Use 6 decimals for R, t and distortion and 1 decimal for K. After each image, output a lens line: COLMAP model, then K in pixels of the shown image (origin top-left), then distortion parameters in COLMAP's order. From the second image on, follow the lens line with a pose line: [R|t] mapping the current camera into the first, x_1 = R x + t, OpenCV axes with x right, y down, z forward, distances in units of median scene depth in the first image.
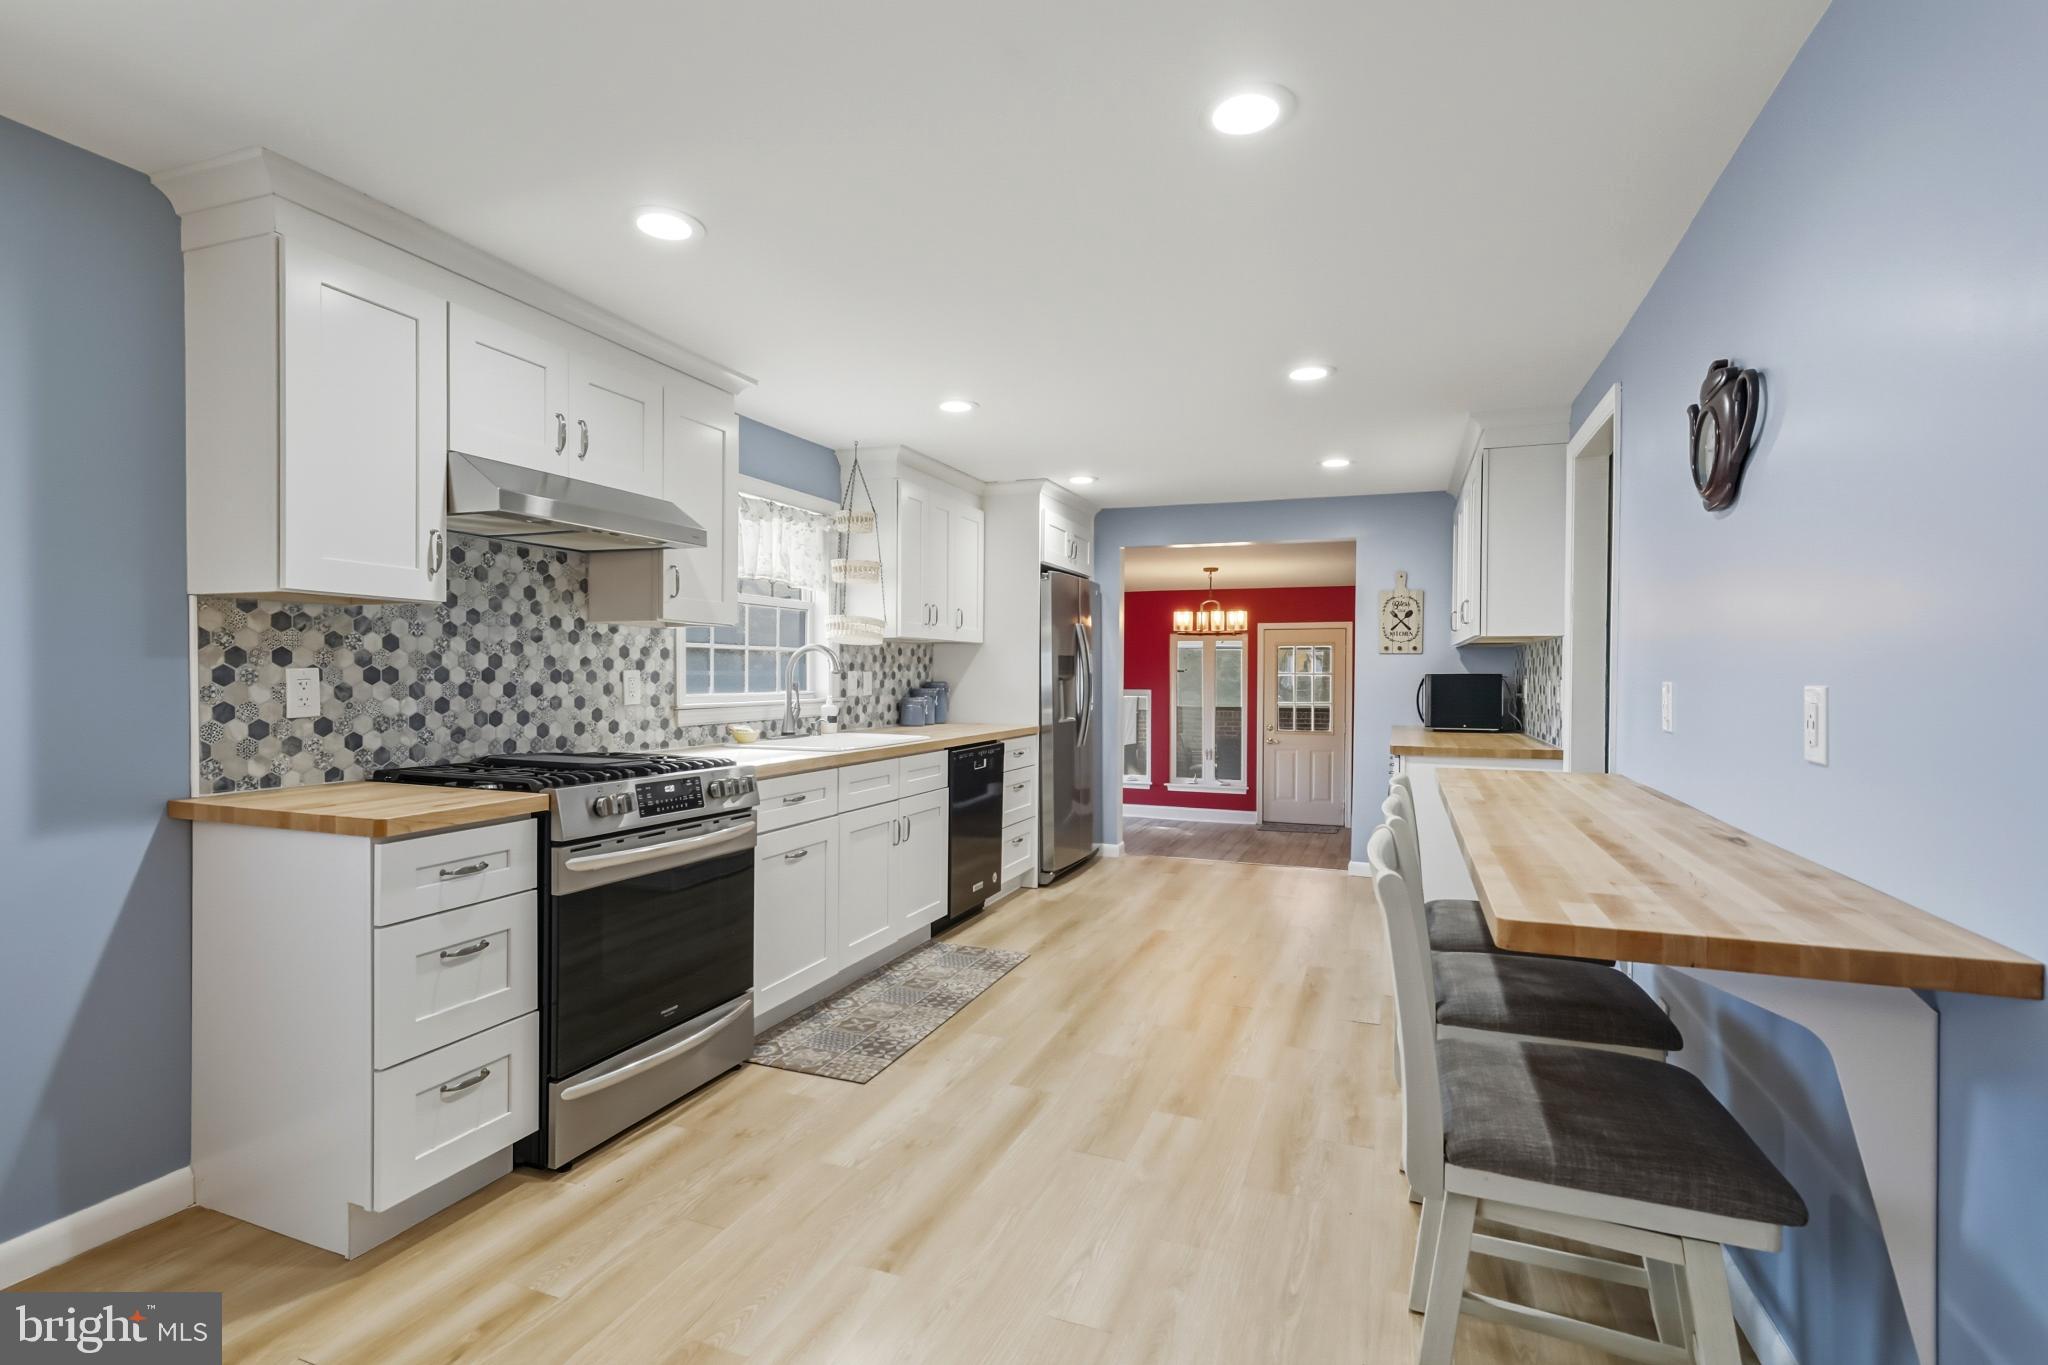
lens RADIAL K [[975.4, 0, 1020.0], [0, 975.4, 680.3], [0, 0, 1]] dist [0.003680, 0.000264]
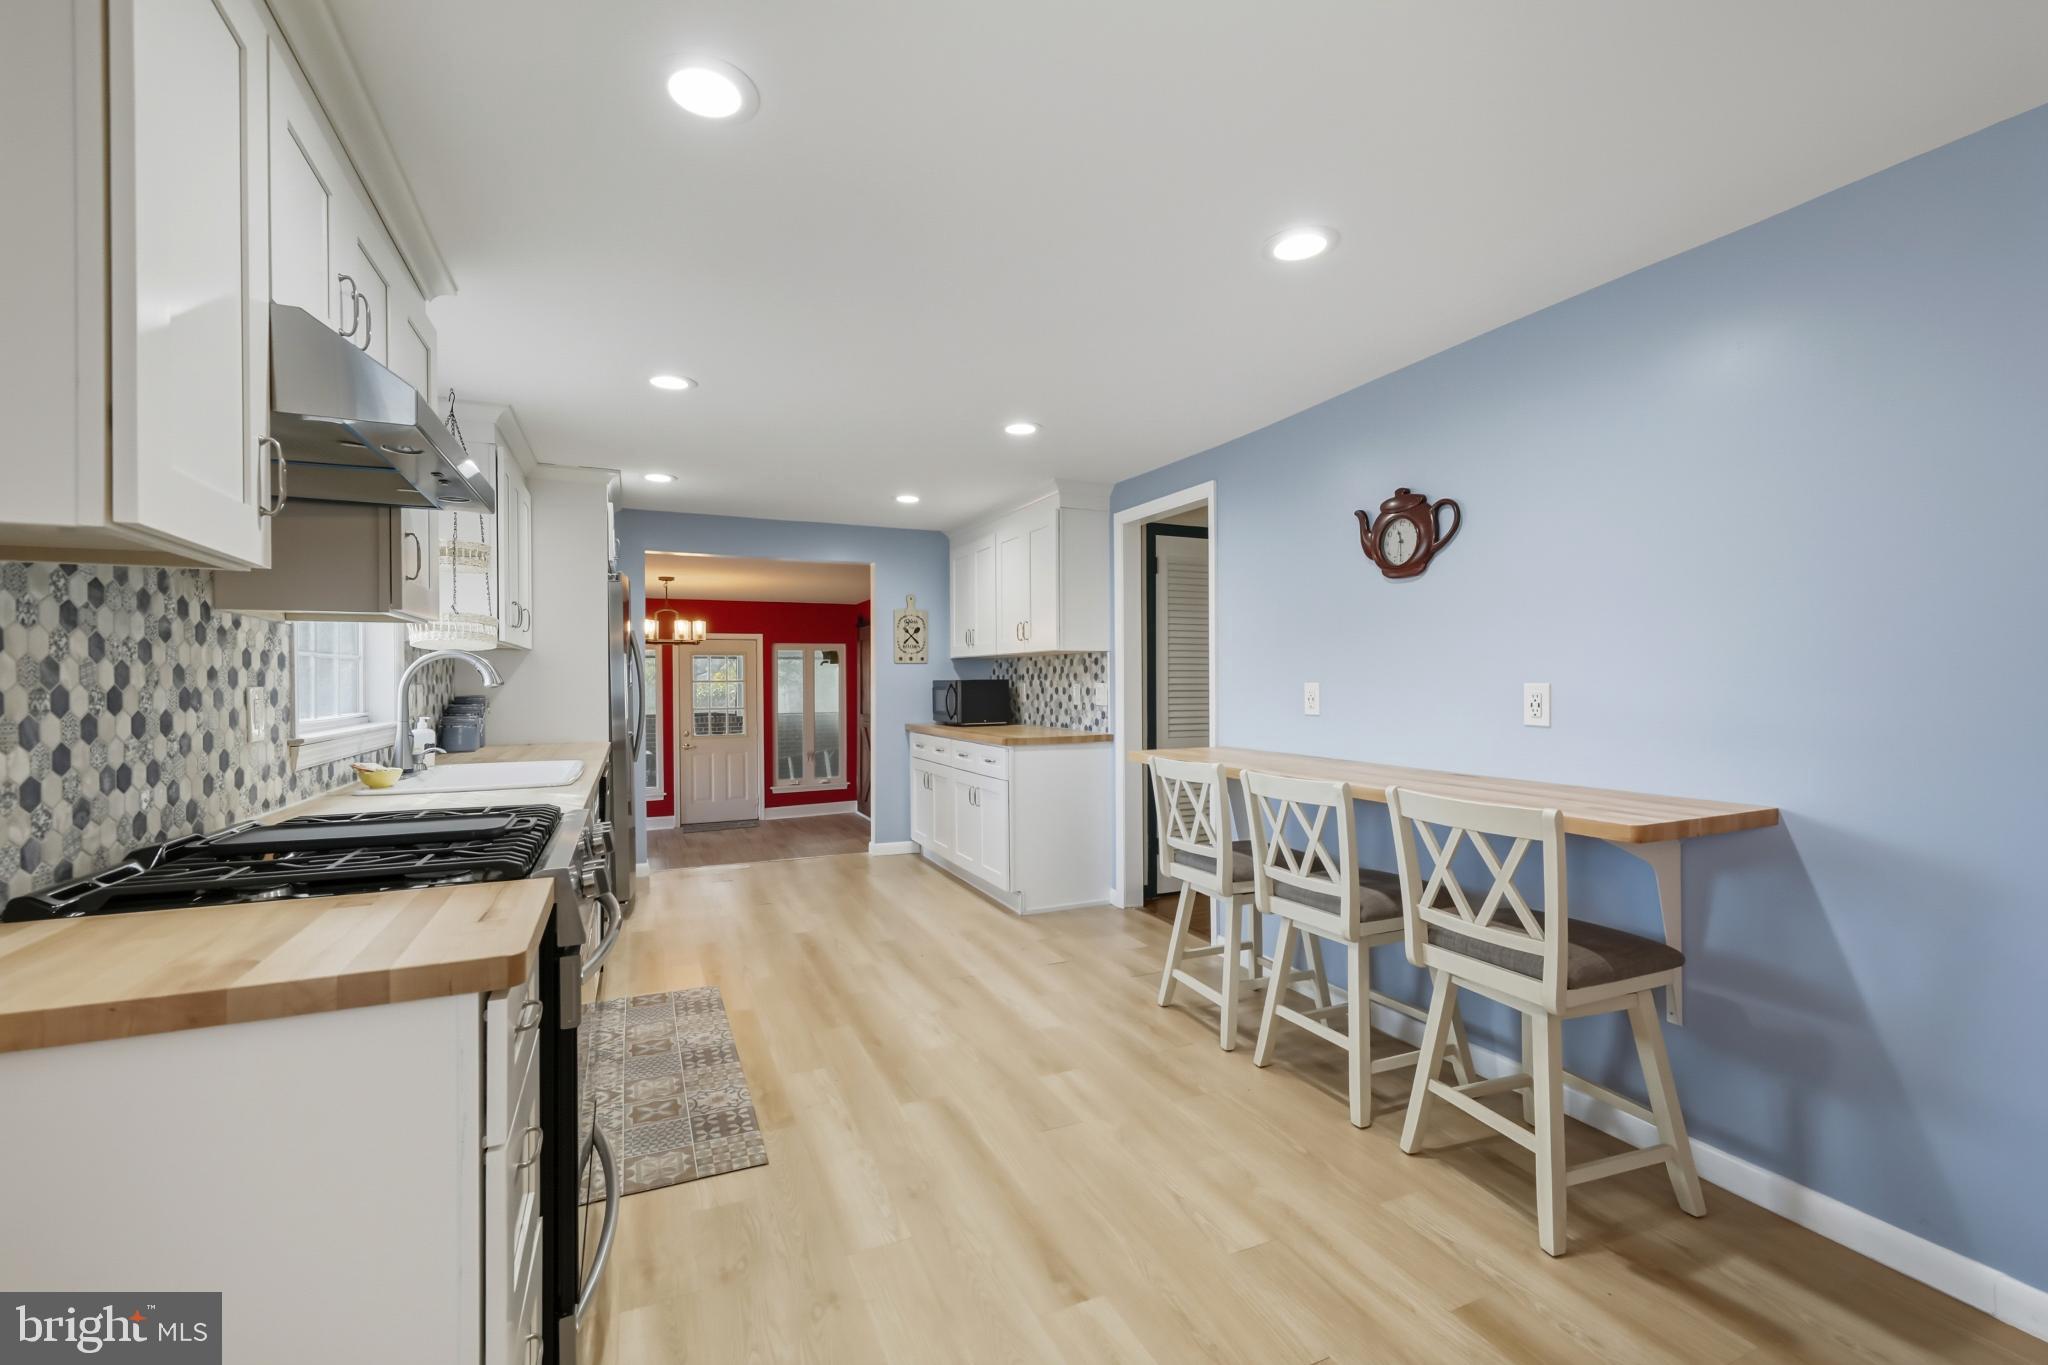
lens RADIAL K [[879.1, 0, 1022.7], [0, 879.1, 679.0], [0, 0, 1]] dist [0.011773, 0.000099]
pose [[0.703369, -0.009895, 0.710756, -0.494792], [0.015712, 0.999875, -0.001629, -0.007512], [-0.710652, 0.012313, 0.703436, 0.258996]]
